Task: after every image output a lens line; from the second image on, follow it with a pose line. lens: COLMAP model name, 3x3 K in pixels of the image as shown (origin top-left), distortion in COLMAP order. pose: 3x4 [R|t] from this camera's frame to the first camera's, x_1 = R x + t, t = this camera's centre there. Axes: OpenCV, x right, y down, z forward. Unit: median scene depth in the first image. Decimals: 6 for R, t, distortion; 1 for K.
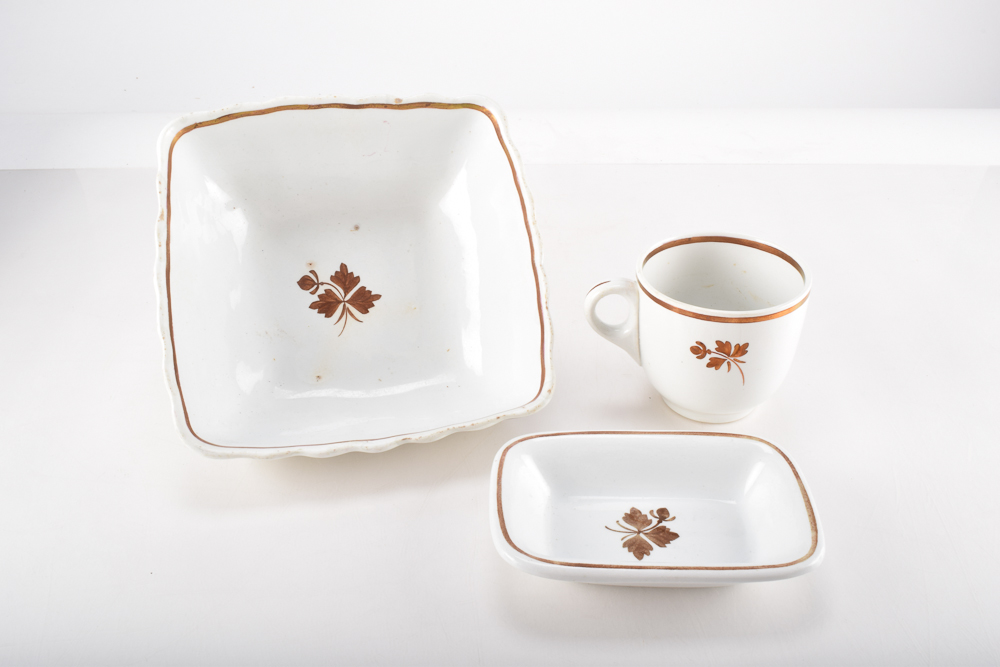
lens RADIAL K [[1053.7, 0, 510.0], [0, 1053.7, 329.6], [0, 0, 1]] dist [-0.072943, 0.000000]
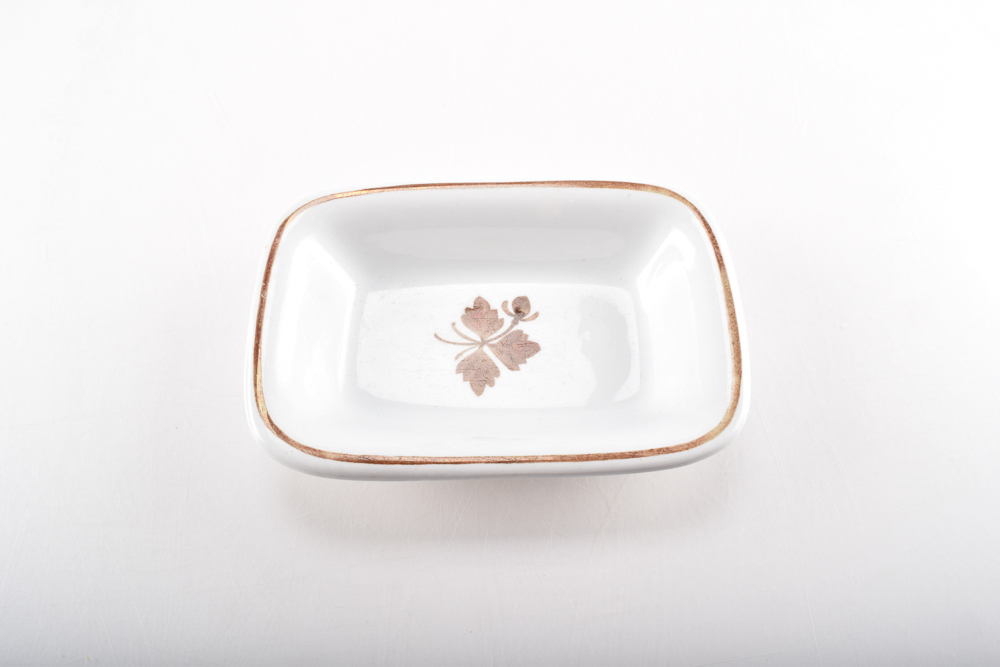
lens RADIAL K [[807.6, 0, 503.1], [0, 807.6, 330.7], [0, 0, 1]] dist [-0.089213, -0.000379]
pose [[0.999594, -0.026872, -0.009437, 0.141244], [0.027929, 0.859979, 0.509564, -0.083639], [-0.005577, -0.509621, 0.860381, 0.546176]]
